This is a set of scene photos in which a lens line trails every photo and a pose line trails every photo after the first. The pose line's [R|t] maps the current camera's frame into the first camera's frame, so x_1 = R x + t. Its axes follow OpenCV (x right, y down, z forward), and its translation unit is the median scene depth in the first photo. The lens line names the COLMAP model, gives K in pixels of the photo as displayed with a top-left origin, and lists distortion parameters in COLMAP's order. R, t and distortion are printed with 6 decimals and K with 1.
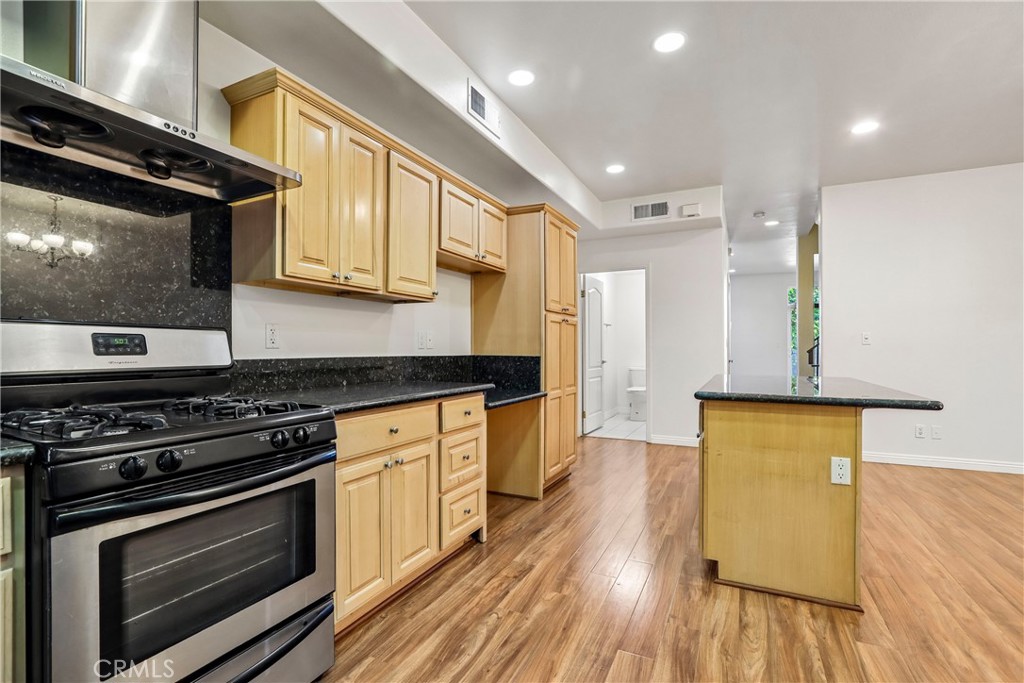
lens RADIAL K [[474.5, 0, 508.8], [0, 474.5, 351.9], [0, 0, 1]] dist [-0.018337, 0.005050]
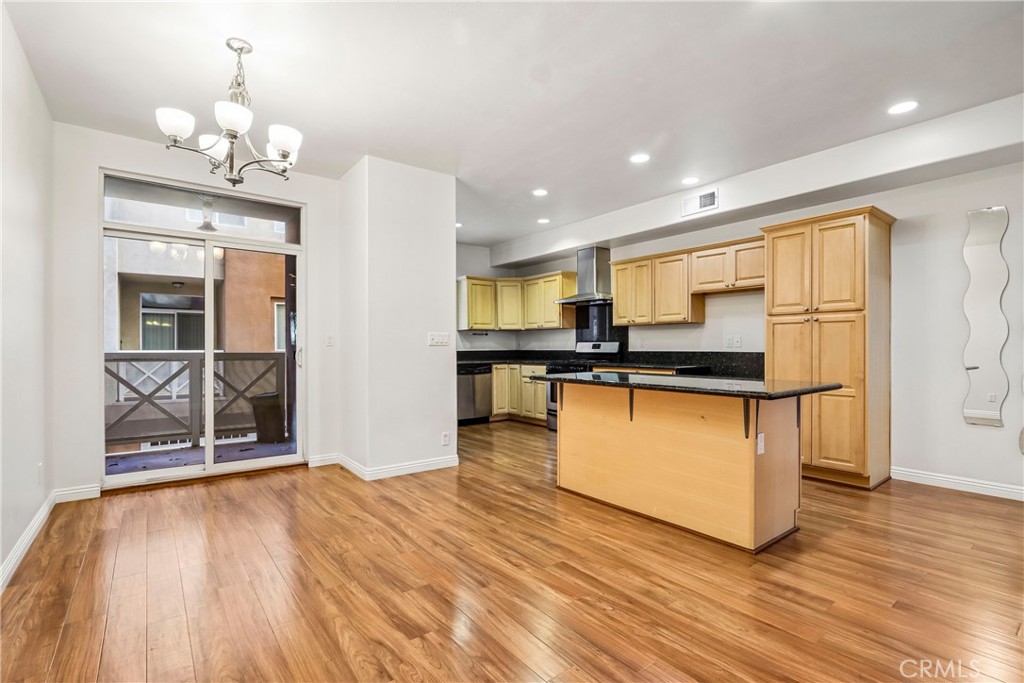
lens RADIAL K [[474.5, 0, 507.5], [0, 474.5, 350.4], [0, 0, 1]] dist [-0.018337, 0.005050]
pose [[-0.441482, 0.006840, -0.897244, 2.120769], [-0.003622, 0.999949, 0.009405, -0.012265], [0.897263, 0.007402, -0.441435, 1.385454]]
